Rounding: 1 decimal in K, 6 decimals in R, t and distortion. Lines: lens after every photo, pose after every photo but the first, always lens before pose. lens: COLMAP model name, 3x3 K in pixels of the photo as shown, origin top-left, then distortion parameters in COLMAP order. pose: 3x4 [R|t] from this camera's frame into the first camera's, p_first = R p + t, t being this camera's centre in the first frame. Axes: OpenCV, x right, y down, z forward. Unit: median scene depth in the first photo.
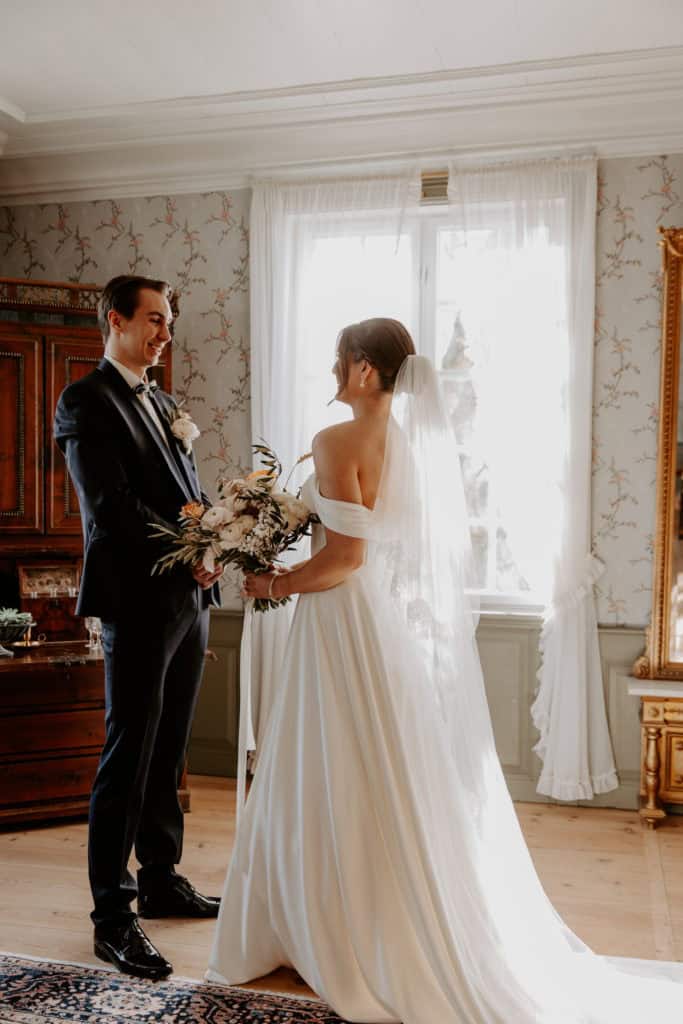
lens RADIAL K [[1044.5, 0, 339.5], [0, 1044.5, 529.0], [0, 0, 1]] dist [0.012851, 0.000000]
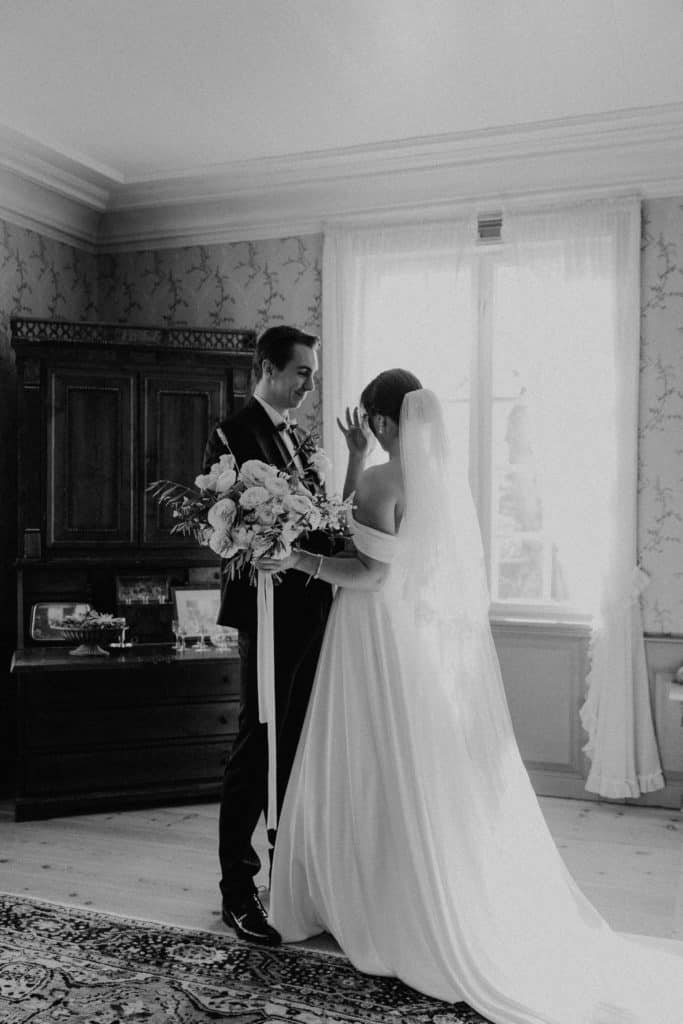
lens RADIAL K [[1044.5, 0, 336.1], [0, 1044.5, 514.5], [0, 0, 1]] dist [0.012851, 0.000000]
pose [[0.994447, -0.001761, -0.105227, 0.047359], [-0.000253, 0.999817, -0.019125, -0.009265], [0.105242, 0.019045, 0.994264, -0.094927]]
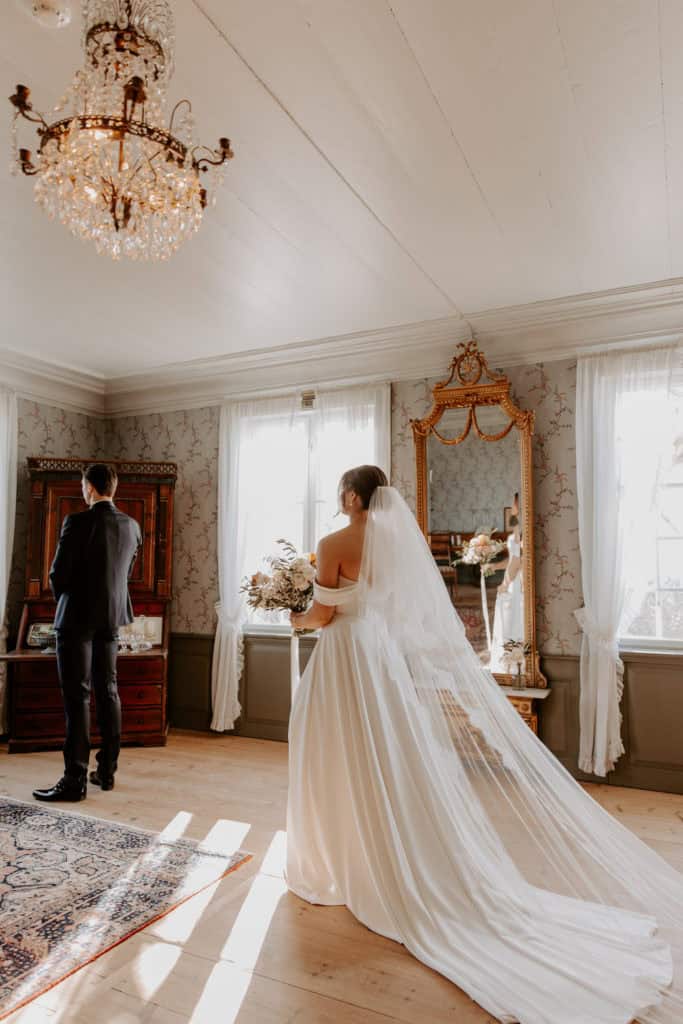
lens RADIAL K [[700.2, 0, 351.7], [0, 700.2, 519.3], [0, 0, 1]] dist [-0.018469, -0.004245]
pose [[0.983483, -0.018120, -0.180091, 0.394266], [-0.001720, 0.993996, -0.109405, 0.012841], [0.180992, 0.107908, 0.977547, -0.163067]]
